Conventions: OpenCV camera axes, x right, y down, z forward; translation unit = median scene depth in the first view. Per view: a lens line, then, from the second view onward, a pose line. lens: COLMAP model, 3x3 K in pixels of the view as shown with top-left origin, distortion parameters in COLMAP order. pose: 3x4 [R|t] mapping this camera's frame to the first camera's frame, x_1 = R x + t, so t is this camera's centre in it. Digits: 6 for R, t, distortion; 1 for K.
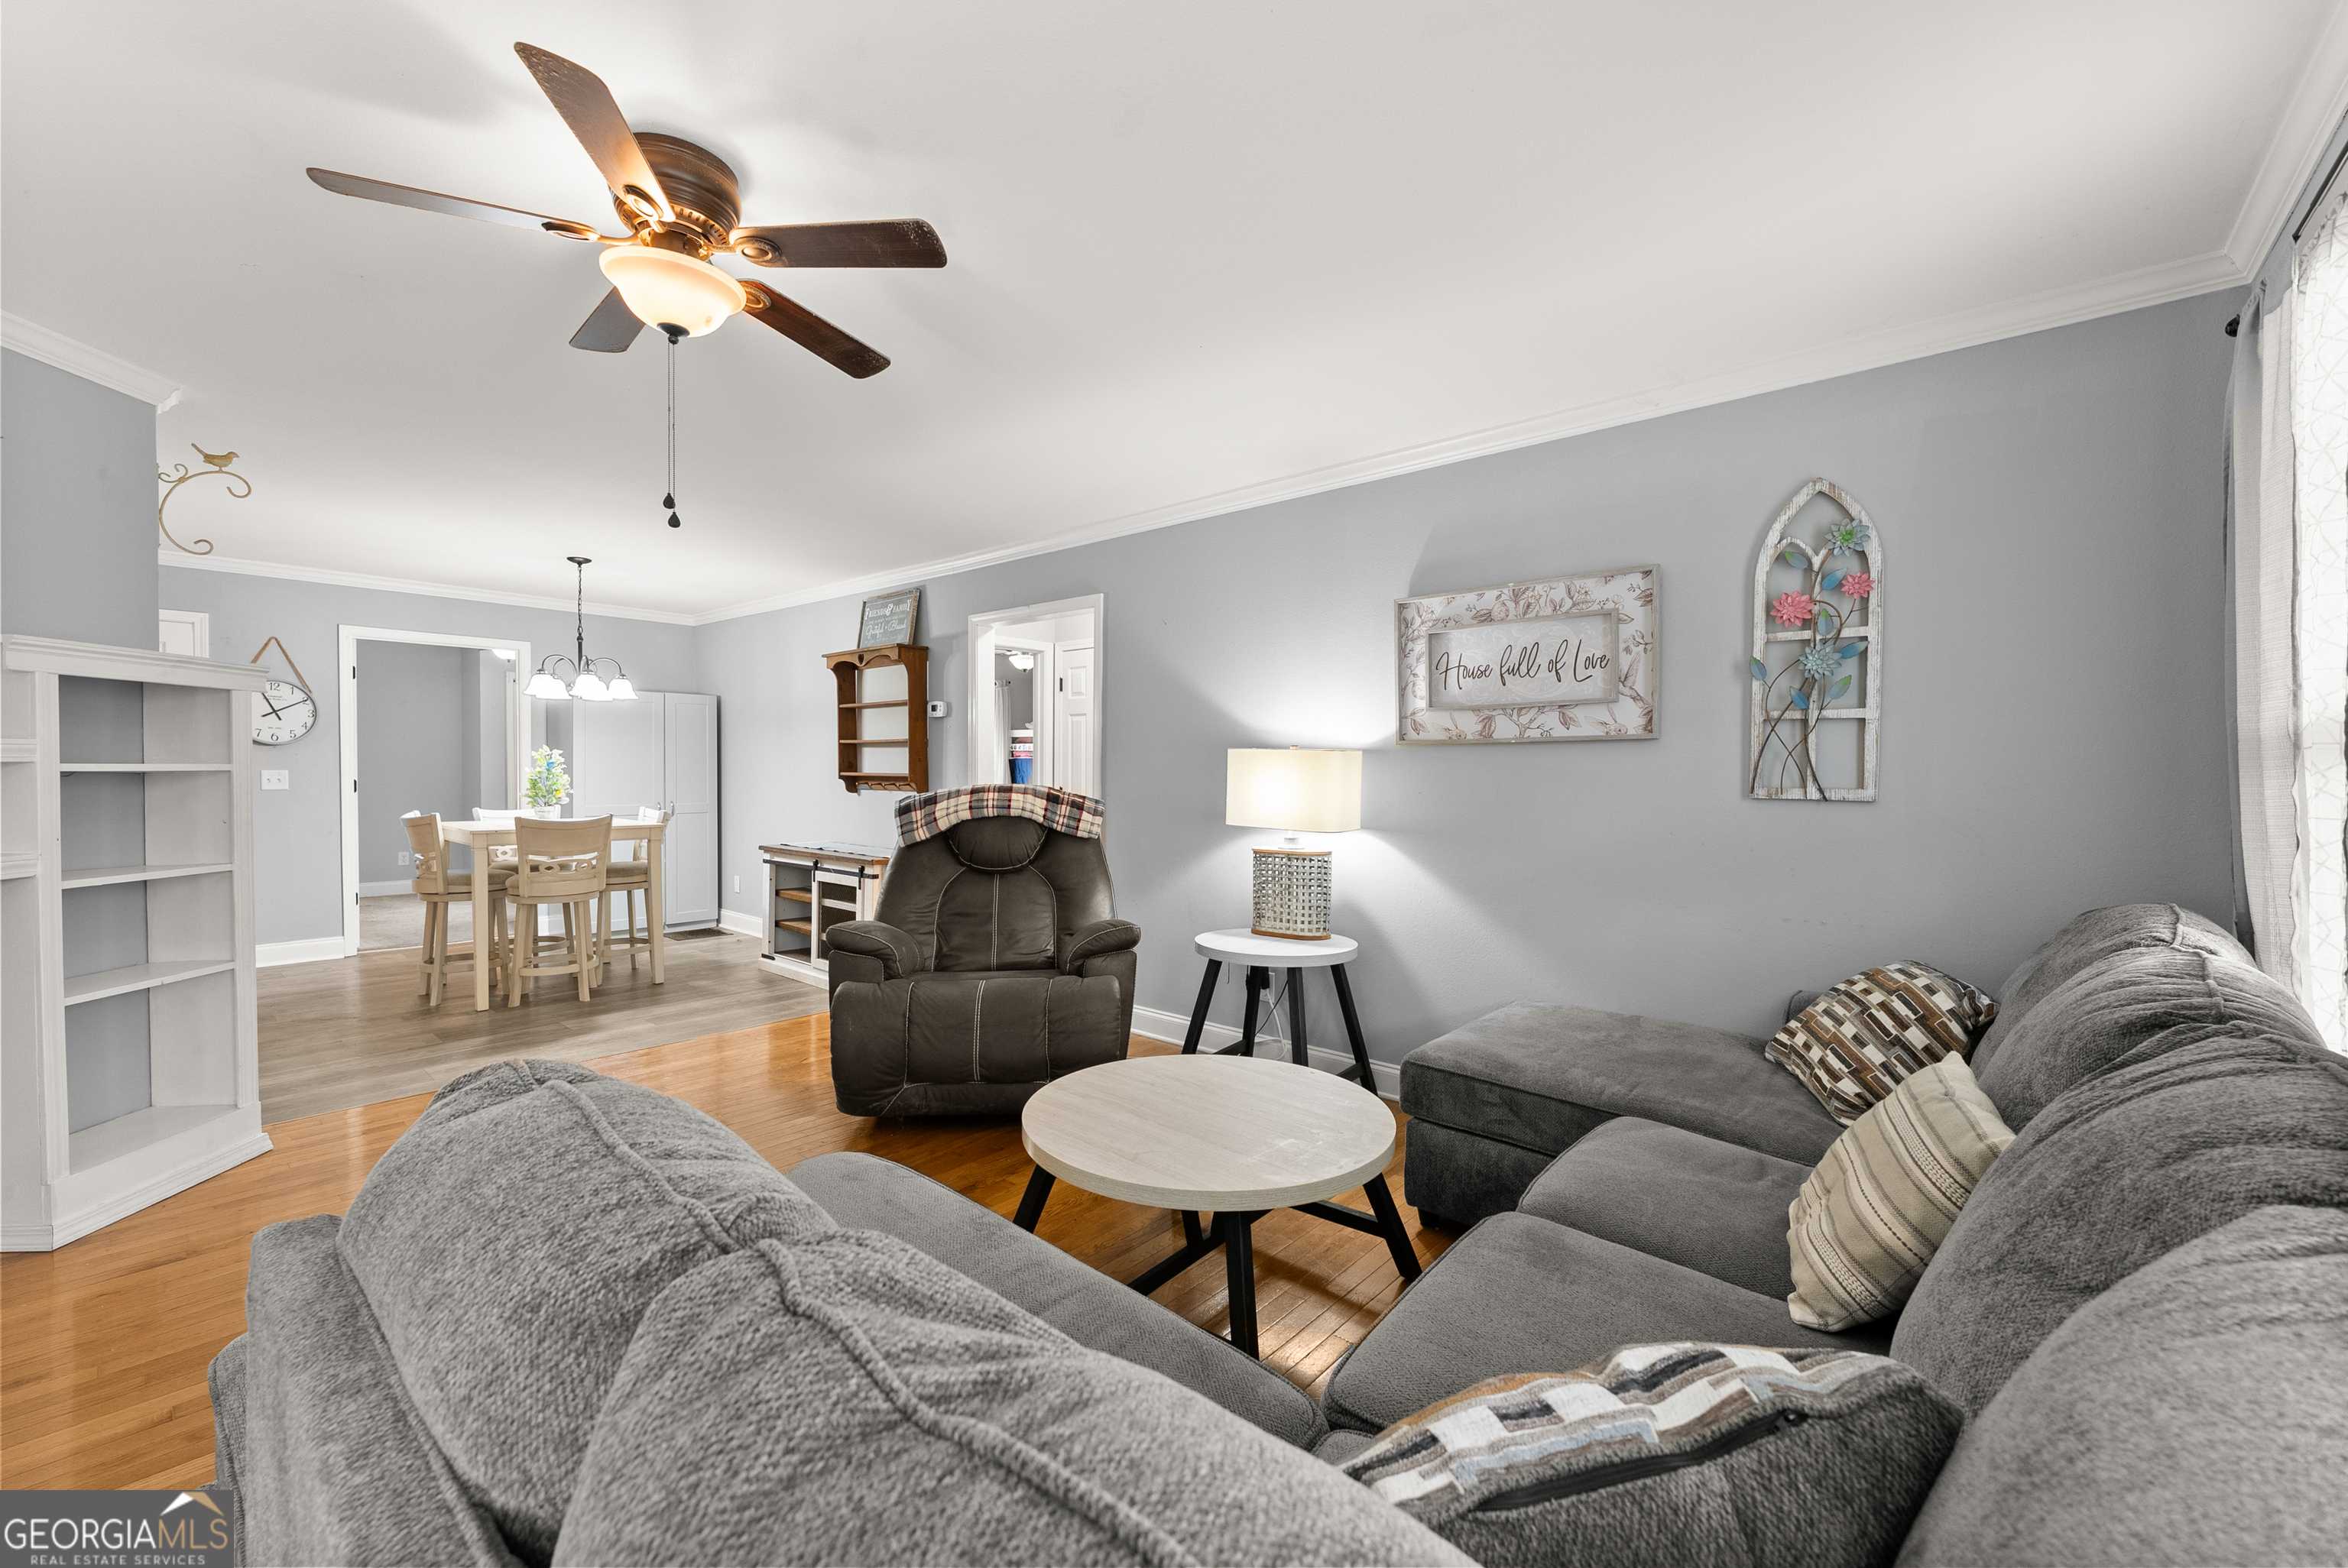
lens RADIAL K [[950.0, 0, 1170.1], [0, 950.0, 786.2], [0, 0, 1]] dist [-0.002937, -0.000190]
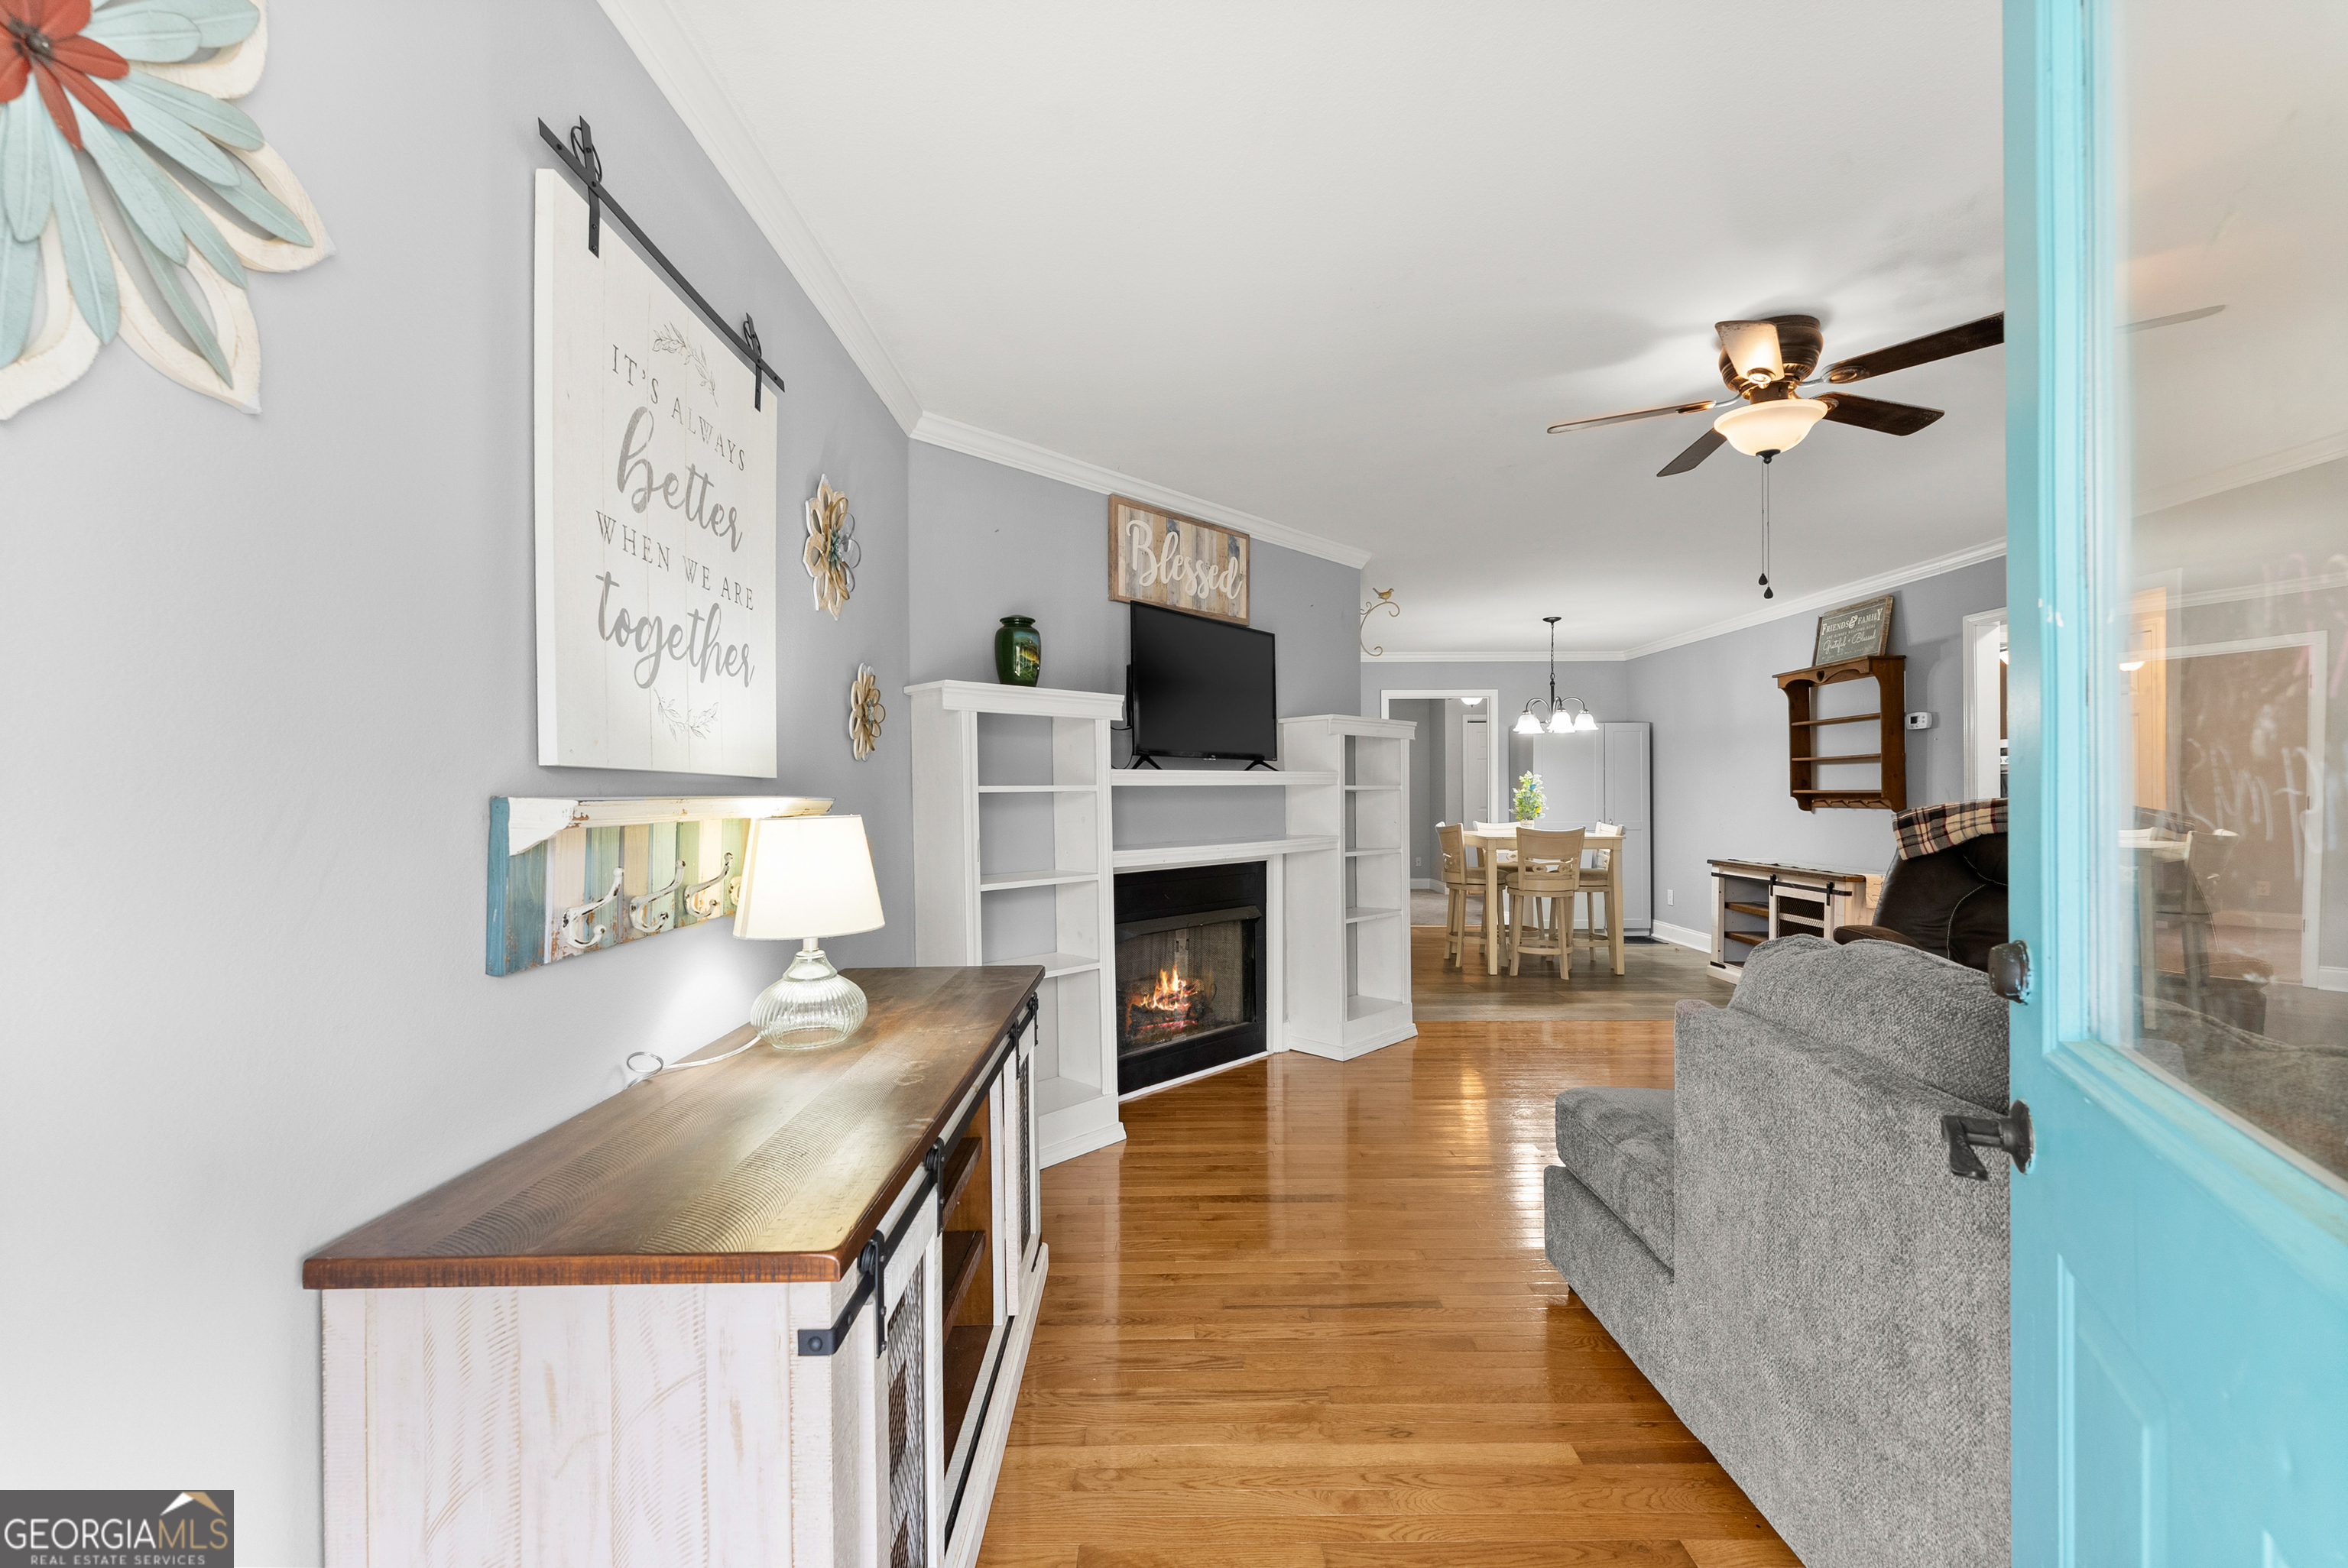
lens RADIAL K [[950.0, 0, 1158.9], [0, 950.0, 794.5], [0, 0, 1]] dist [-0.002937, -0.000190]
pose [[0.649572, -0.011014, -0.760221, -0.021472], [-0.003483, 0.999841, -0.017462, 0.010542], [0.760292, 0.013991, 0.649430, -0.175692]]
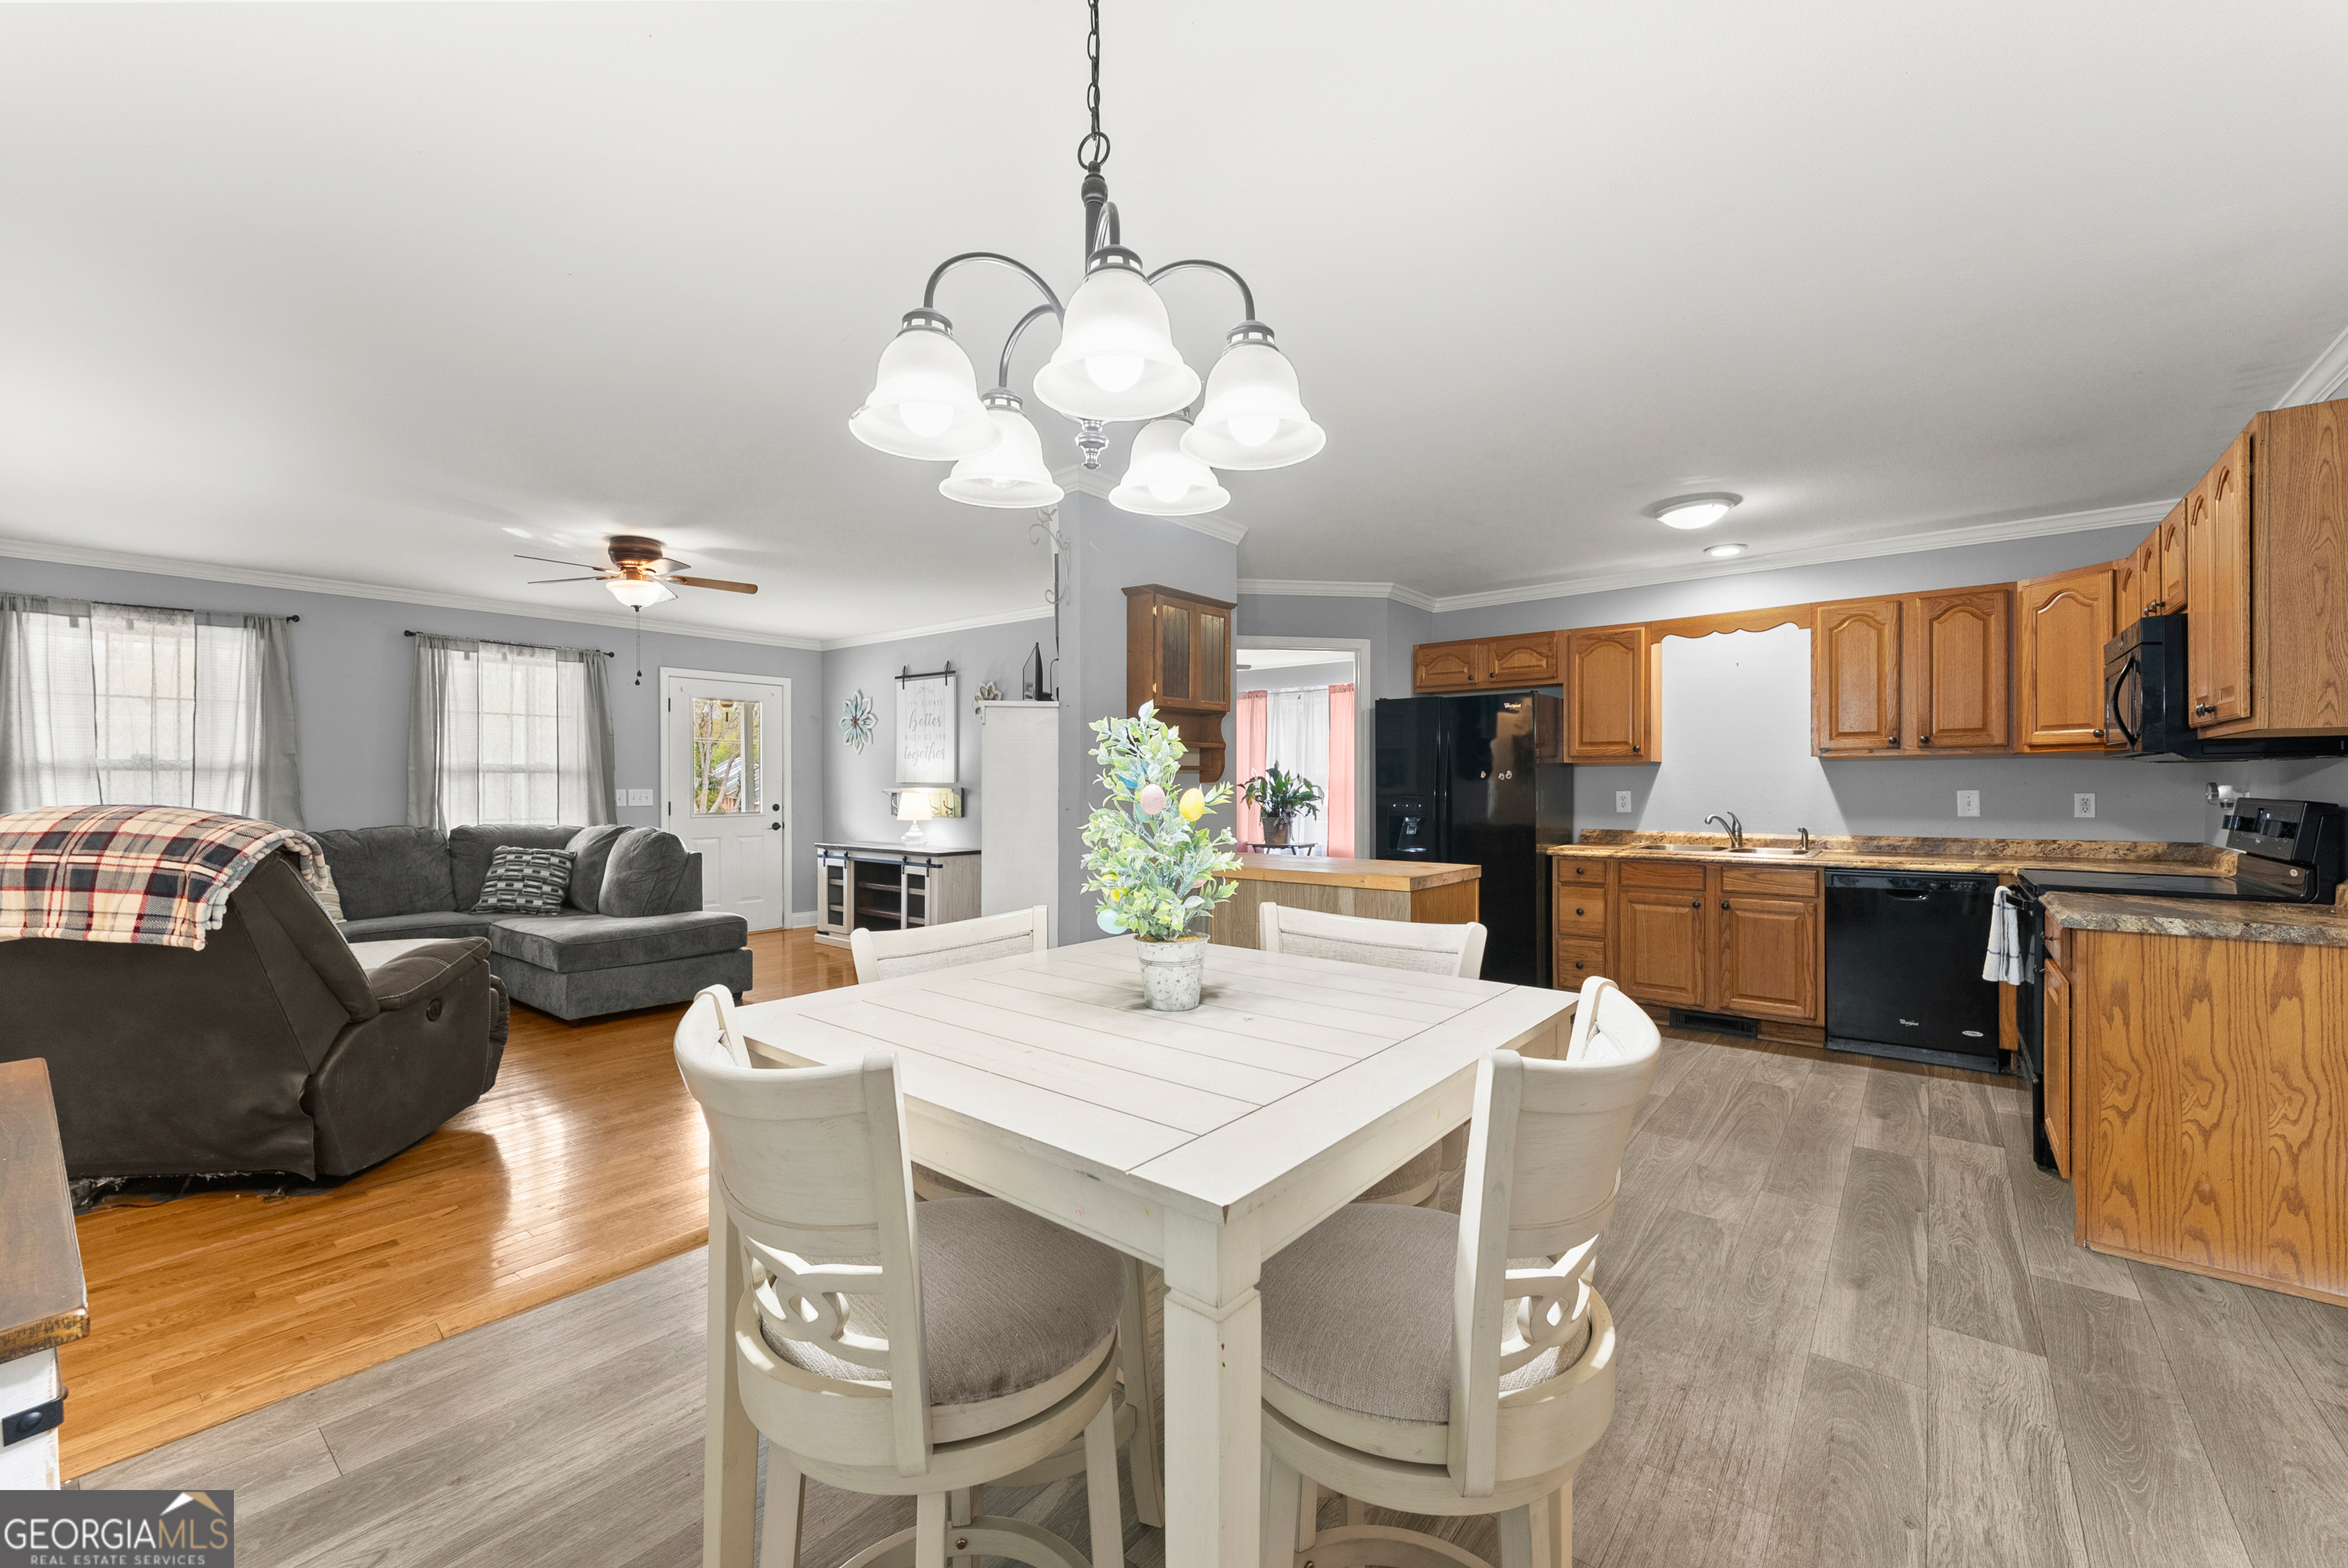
lens RADIAL K [[950.0, 0, 1158.8], [0, 950.0, 782.6], [0, 0, 1]] dist [-0.002937, -0.000190]
pose [[-0.999707, -0.007418, -0.023023, -0.628573], [-0.007805, 0.999829, 0.016766, -0.024797], [0.022894, 0.016940, -0.999594, 1.222934]]
